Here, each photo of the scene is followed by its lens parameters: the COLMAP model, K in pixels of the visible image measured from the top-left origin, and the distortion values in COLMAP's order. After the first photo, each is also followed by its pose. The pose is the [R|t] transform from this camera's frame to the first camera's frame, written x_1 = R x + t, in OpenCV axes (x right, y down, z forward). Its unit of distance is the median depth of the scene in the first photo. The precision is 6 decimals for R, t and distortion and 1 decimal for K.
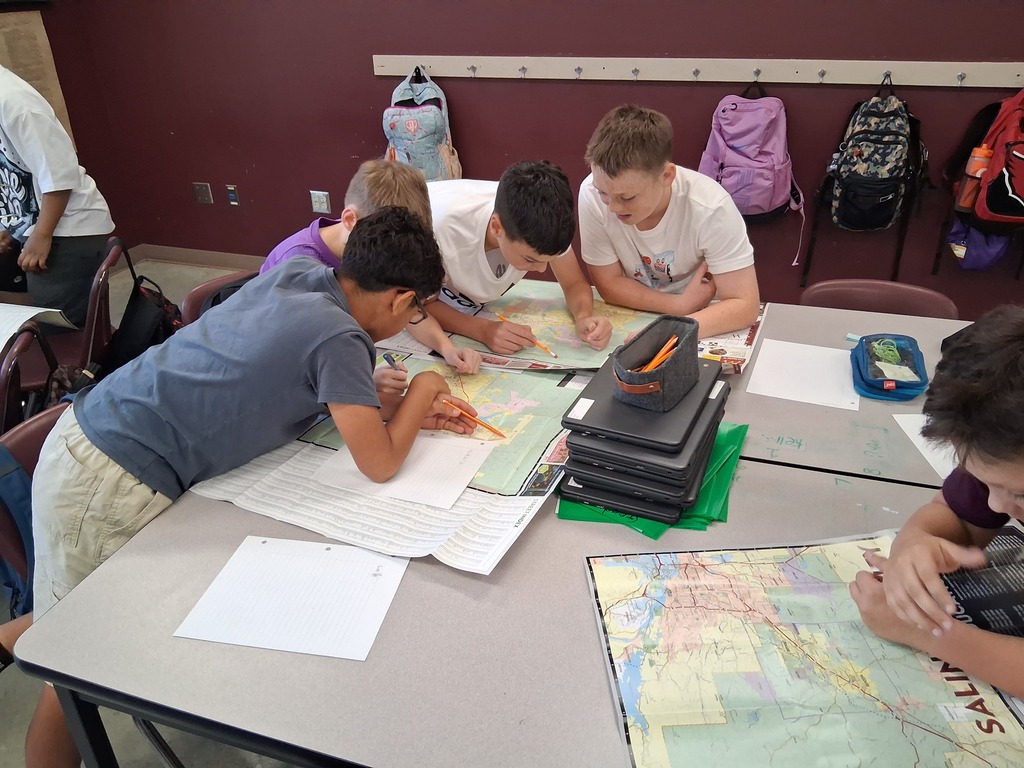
lens RADIAL K [[794.0, 0, 516.6], [0, 794.0, 380.1], [0, 0, 1]] dist [0.054286, -0.031077]
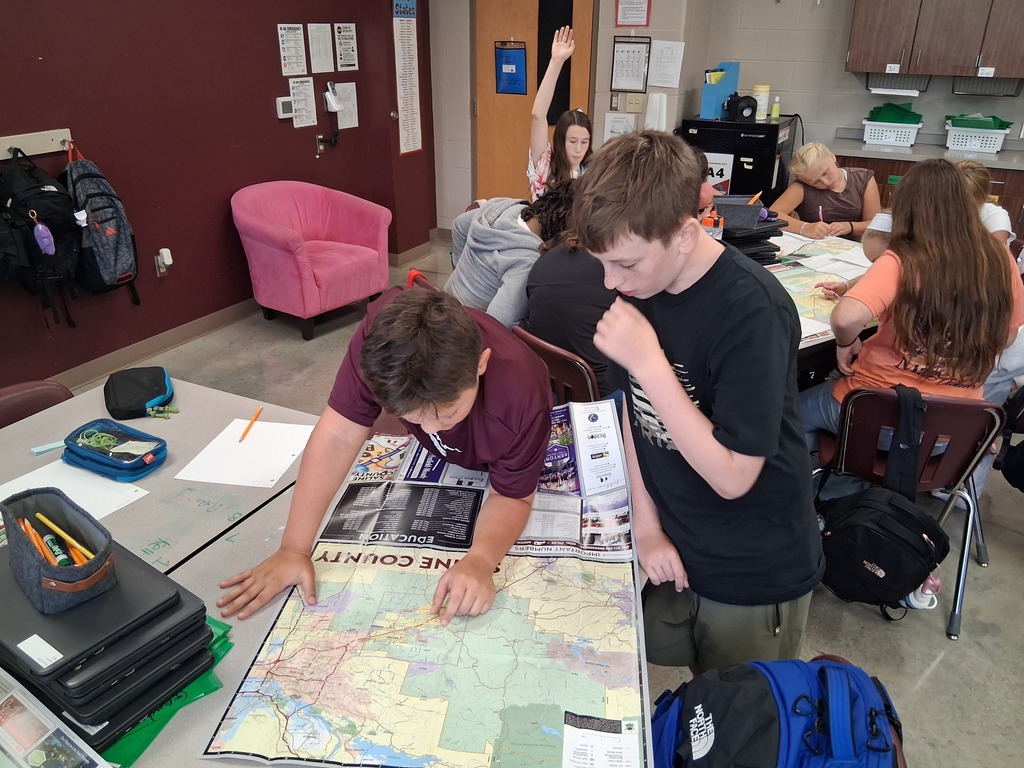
lens RADIAL K [[794.0, 0, 517.3], [0, 794.0, 381.6], [0, 0, 1]] dist [0.054286, -0.031077]
pose [[0.176726, -0.407430, 0.895974, -0.500214], [0.461306, 0.838416, 0.290266, -0.229241], [-0.869462, 0.362020, 0.336120, 0.275670]]
